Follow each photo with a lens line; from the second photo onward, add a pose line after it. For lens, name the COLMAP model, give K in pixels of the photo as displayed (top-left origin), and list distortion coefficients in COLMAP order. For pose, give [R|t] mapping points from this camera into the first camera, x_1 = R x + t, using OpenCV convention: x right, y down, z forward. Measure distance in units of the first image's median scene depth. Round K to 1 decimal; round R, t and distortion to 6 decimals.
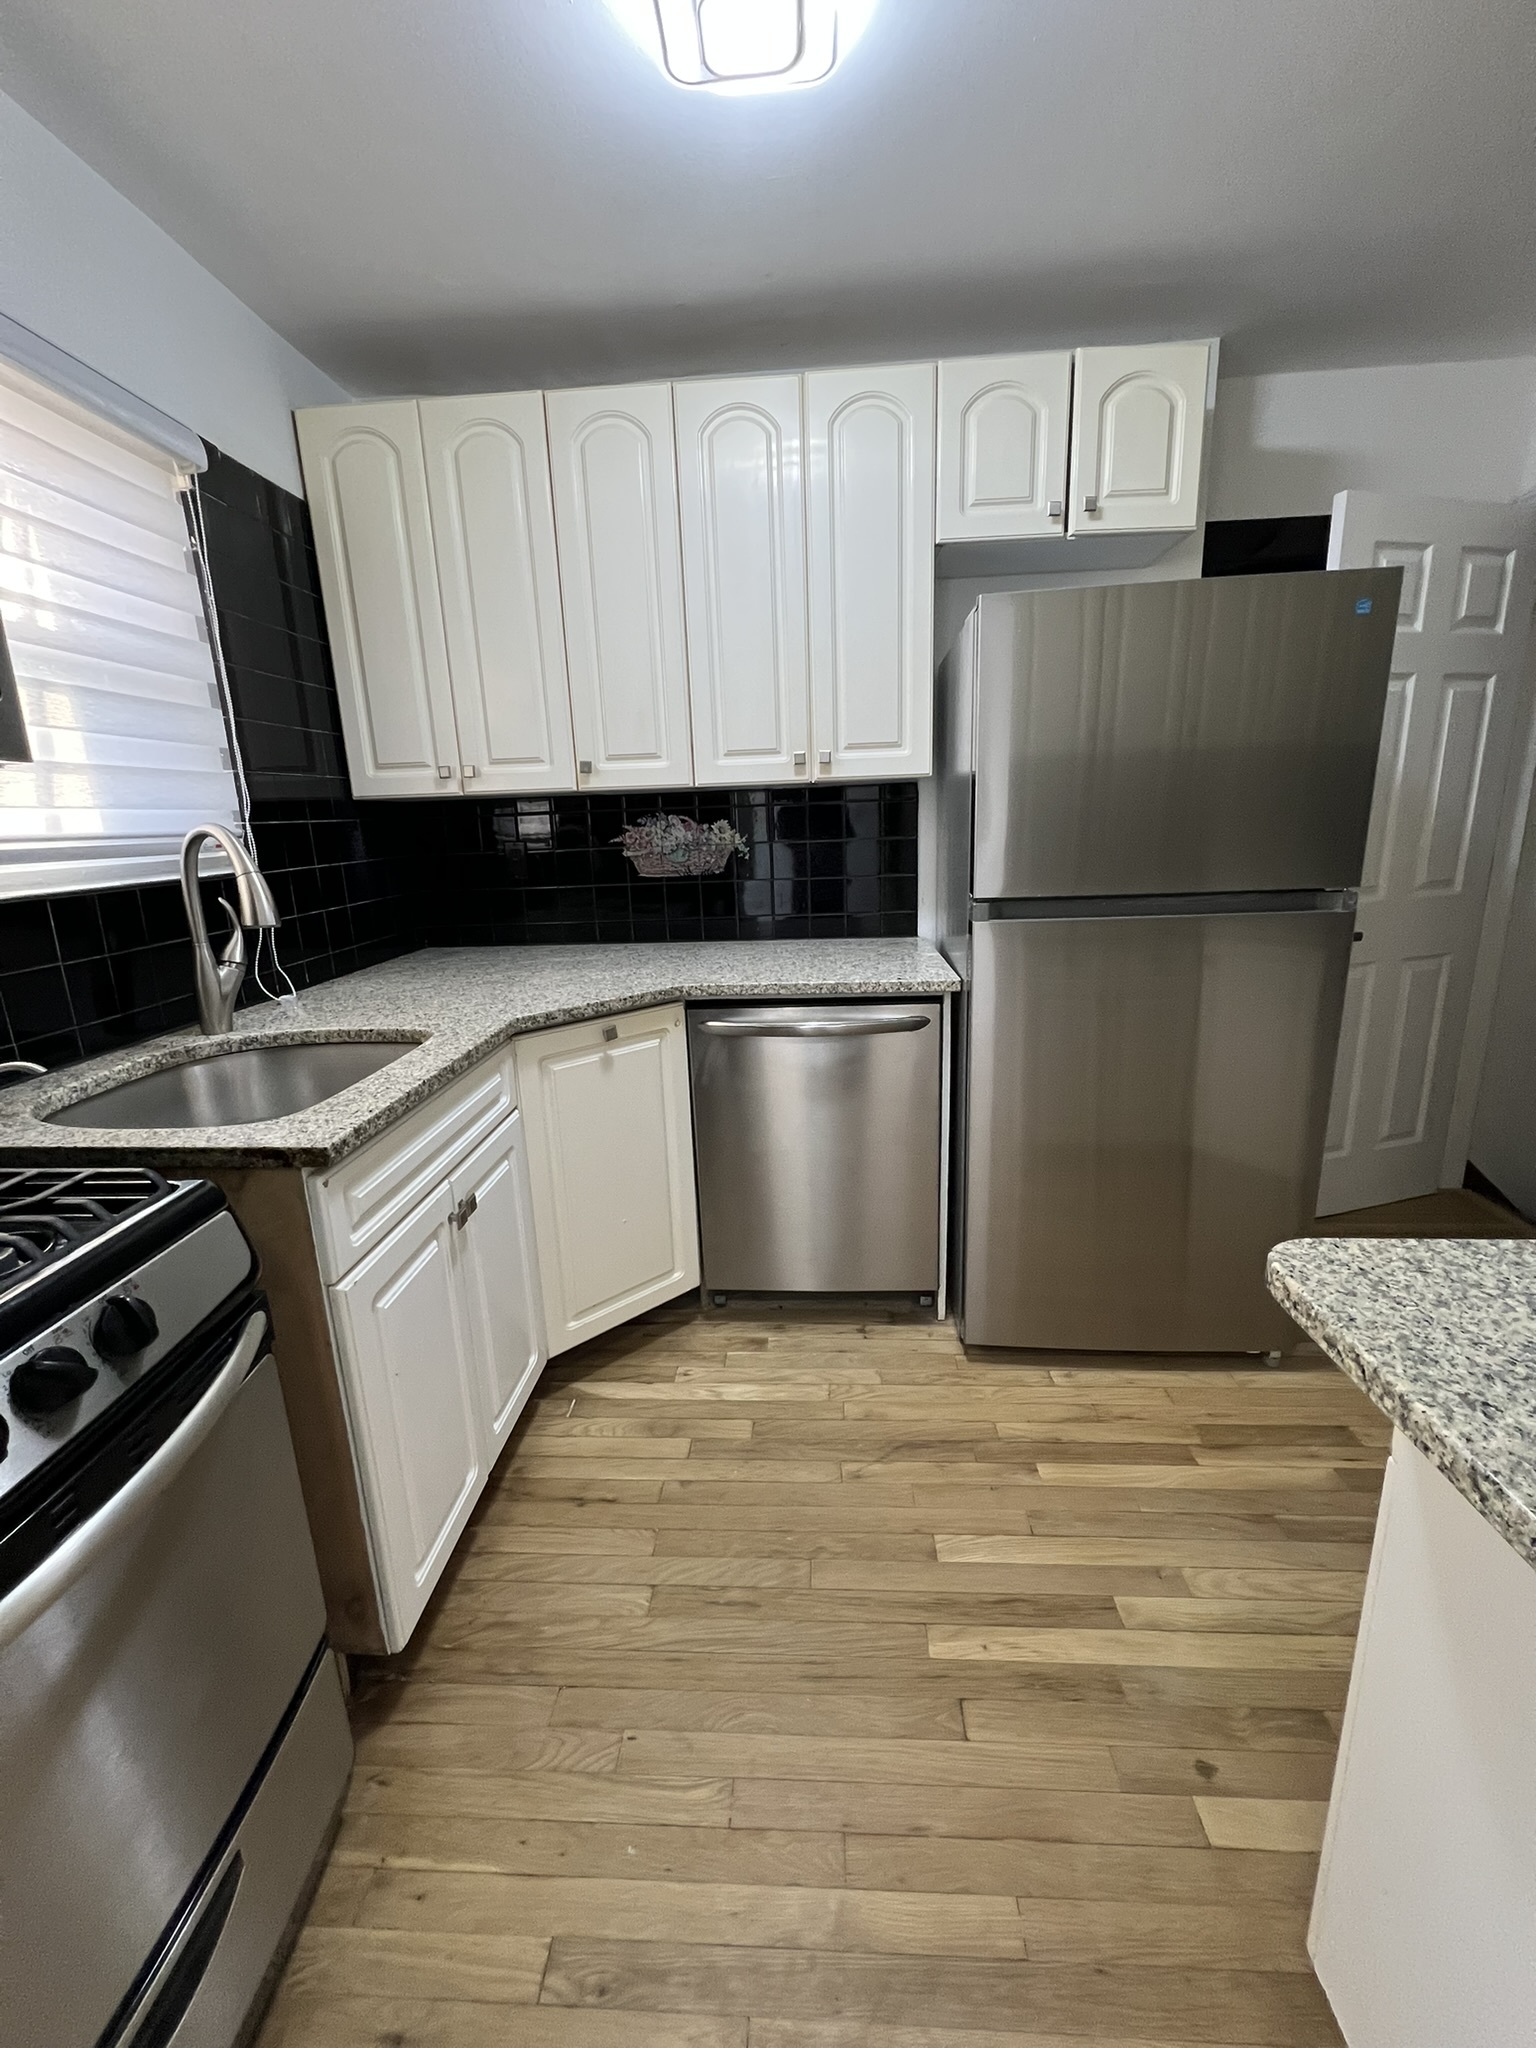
lens RADIAL K [[820.2, 0, 767.2], [0, 820.2, 1018.3], [0, 0, 1]] dist [-0.000992, 0.000477]
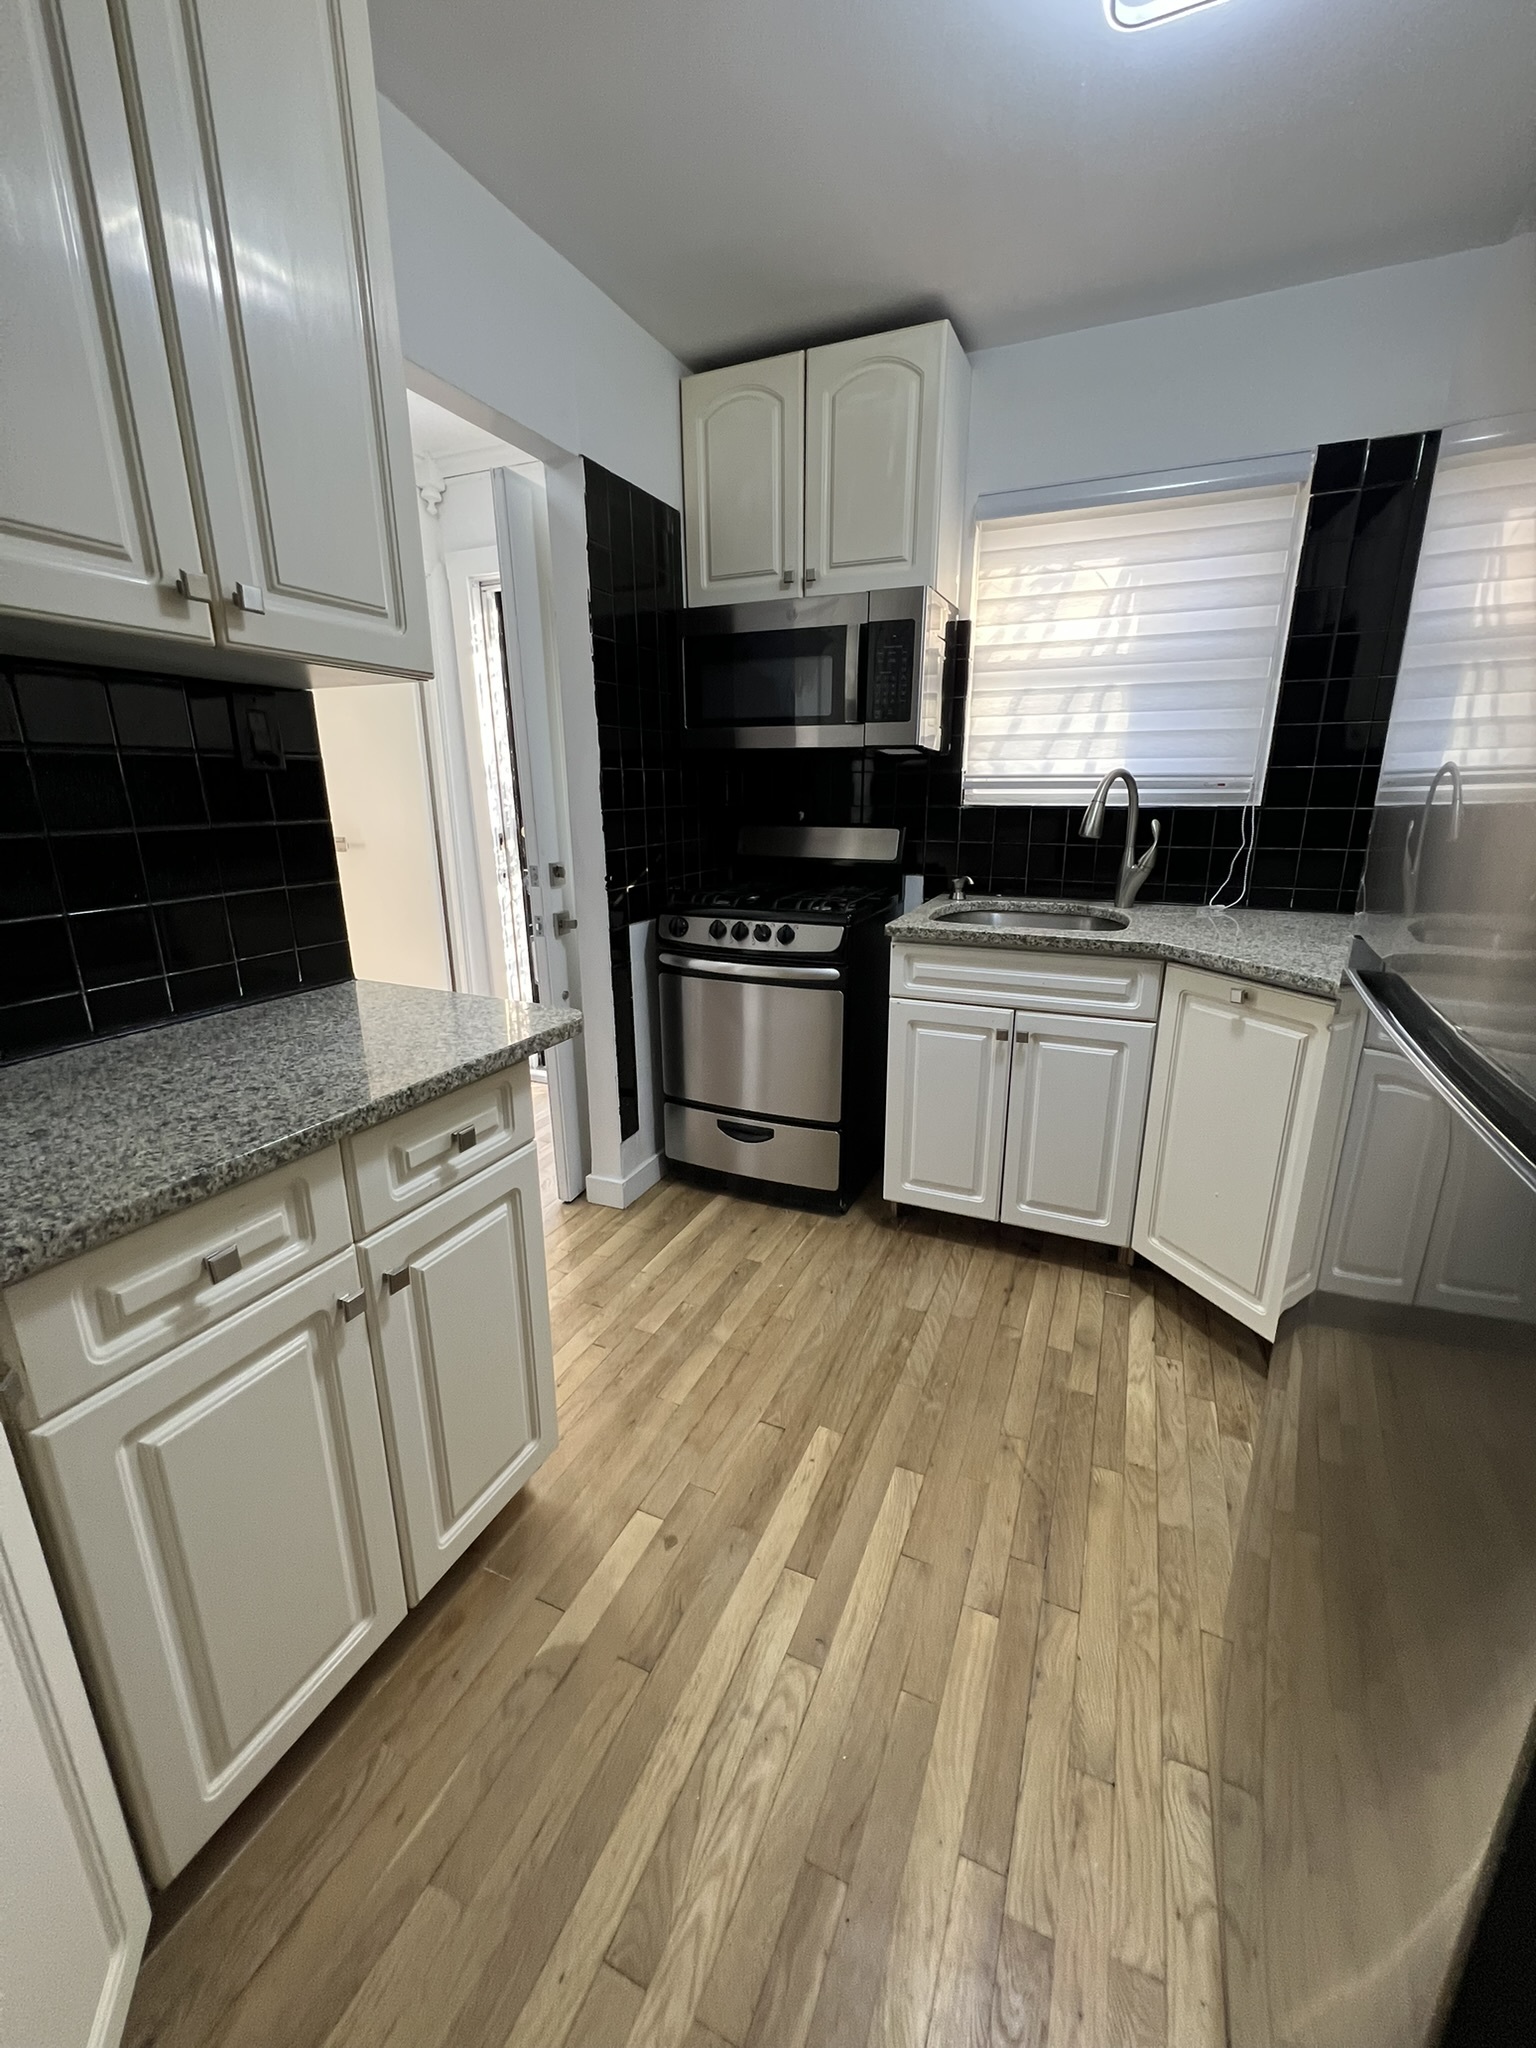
lens RADIAL K [[820.4, 0, 770.8], [0, 820.4, 1014.0], [0, 0, 1]] dist [-0.001535, -0.000411]
pose [[-0.352450, 0.285361, -0.891262, 0.941441], [-0.208506, 0.904491, 0.372051, -0.225032], [0.912307, 0.316963, -0.259288, 0.827577]]
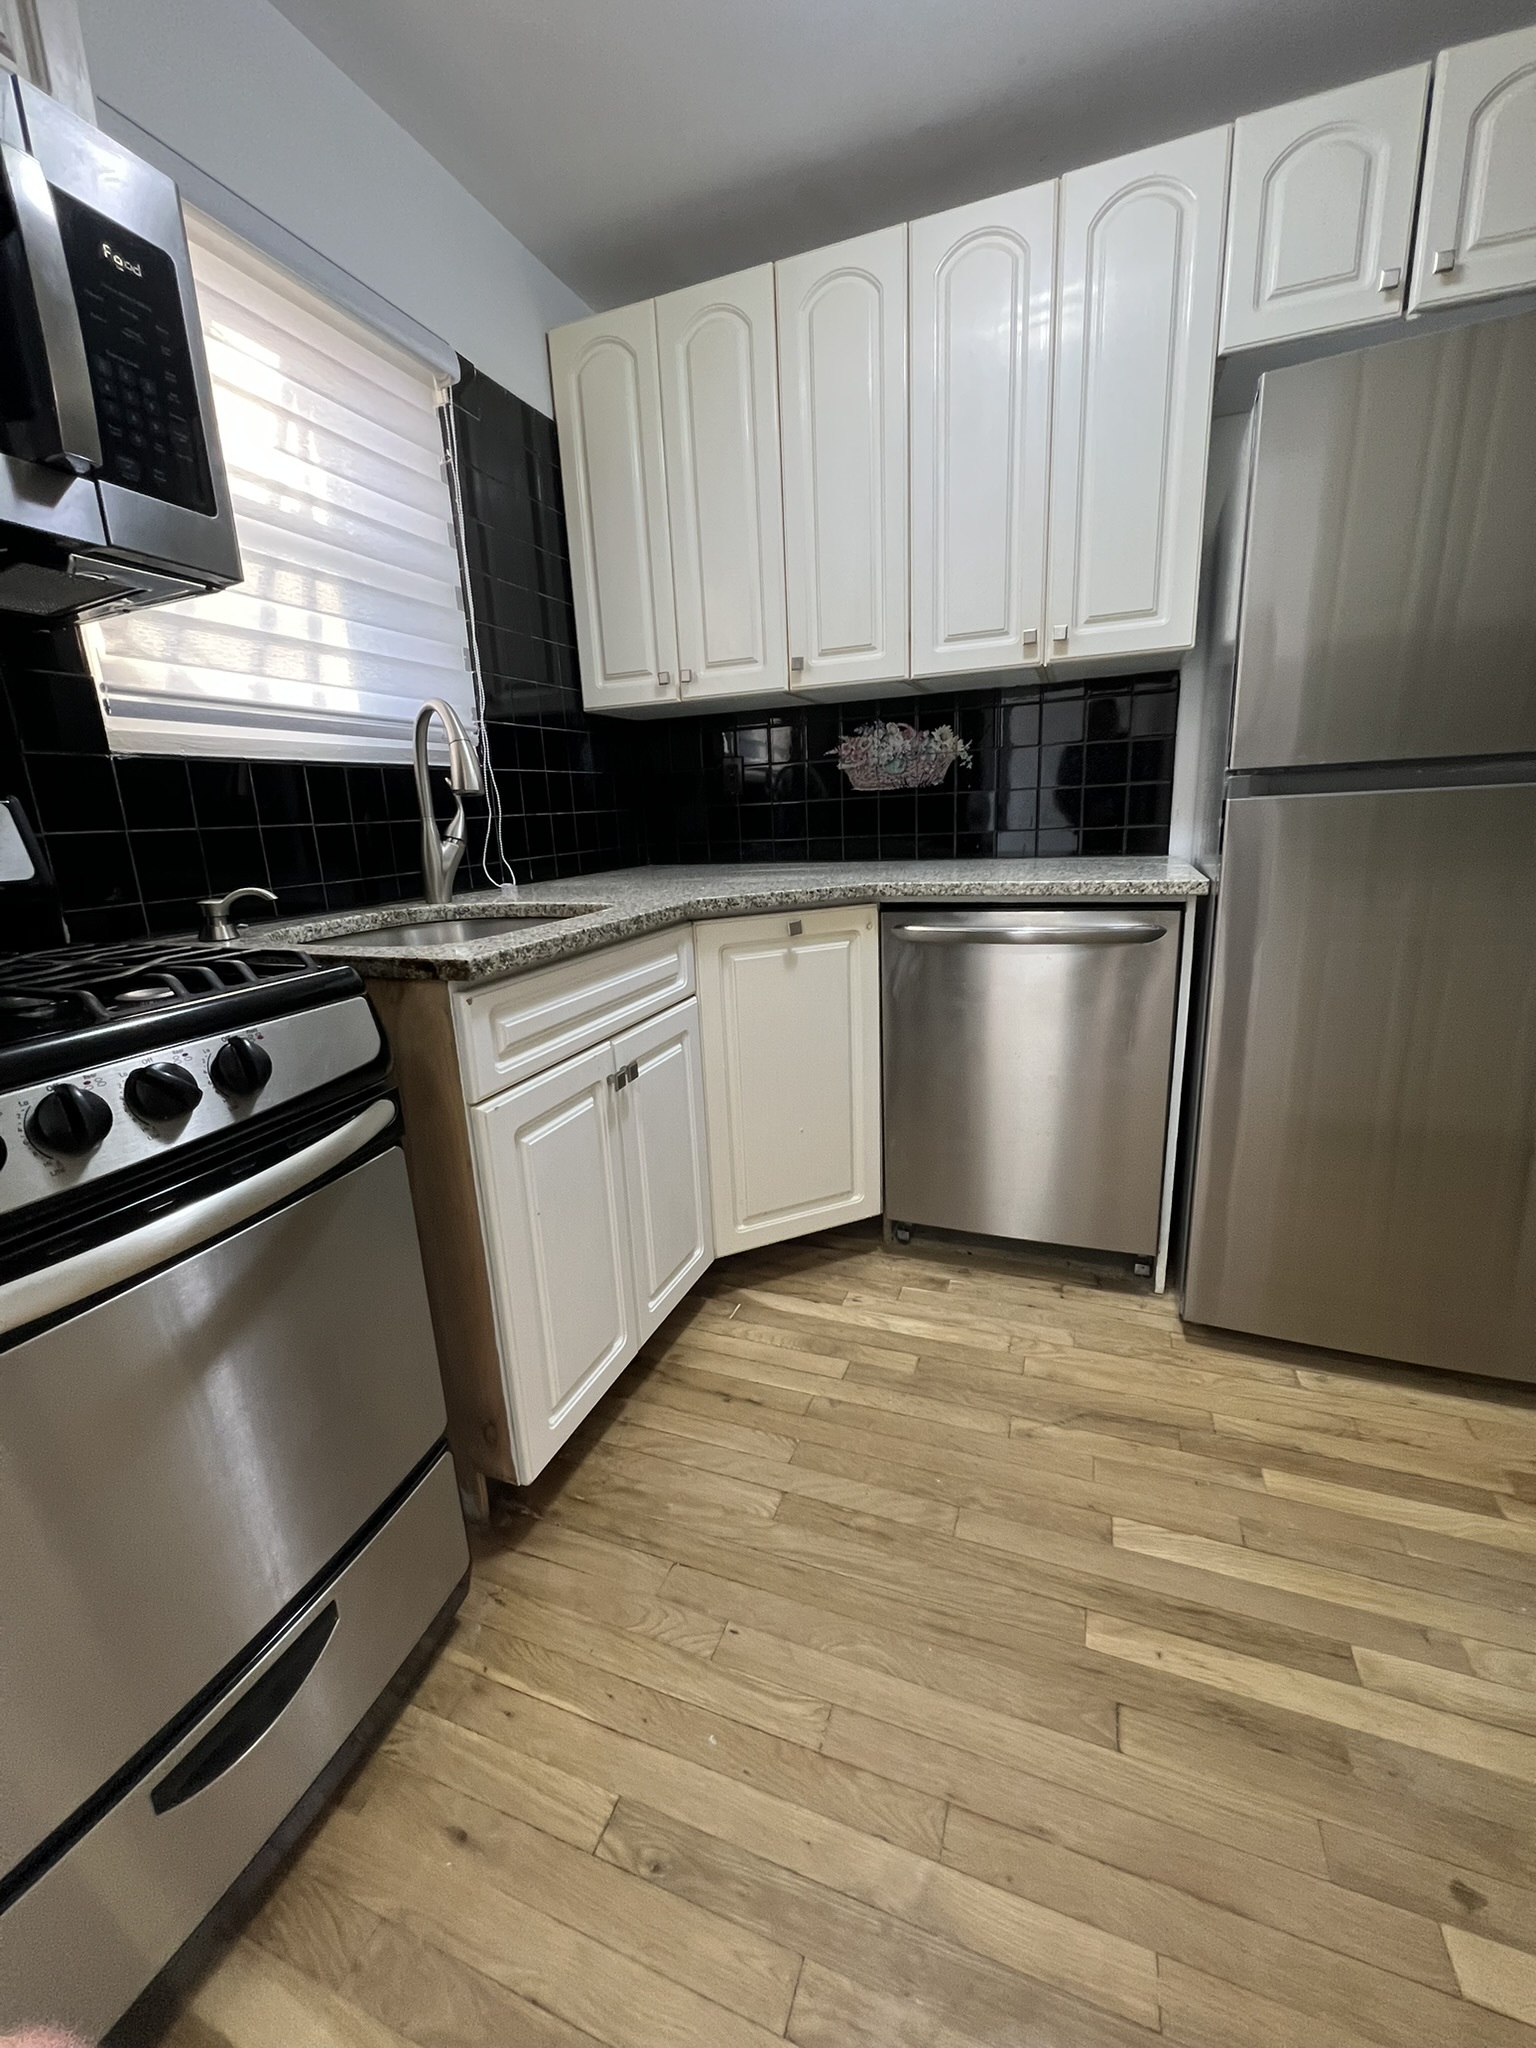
lens RADIAL K [[817.7, 0, 767.8], [0, 817.7, 1017.3], [0, 0, 1]] dist [0.000336, -0.000207]
pose [[0.953054, 0.066835, -0.295331, 0.072606], [-0.061854, 0.997742, 0.026188, 0.108501], [0.296414, -0.006692, 0.955036, 0.089030]]
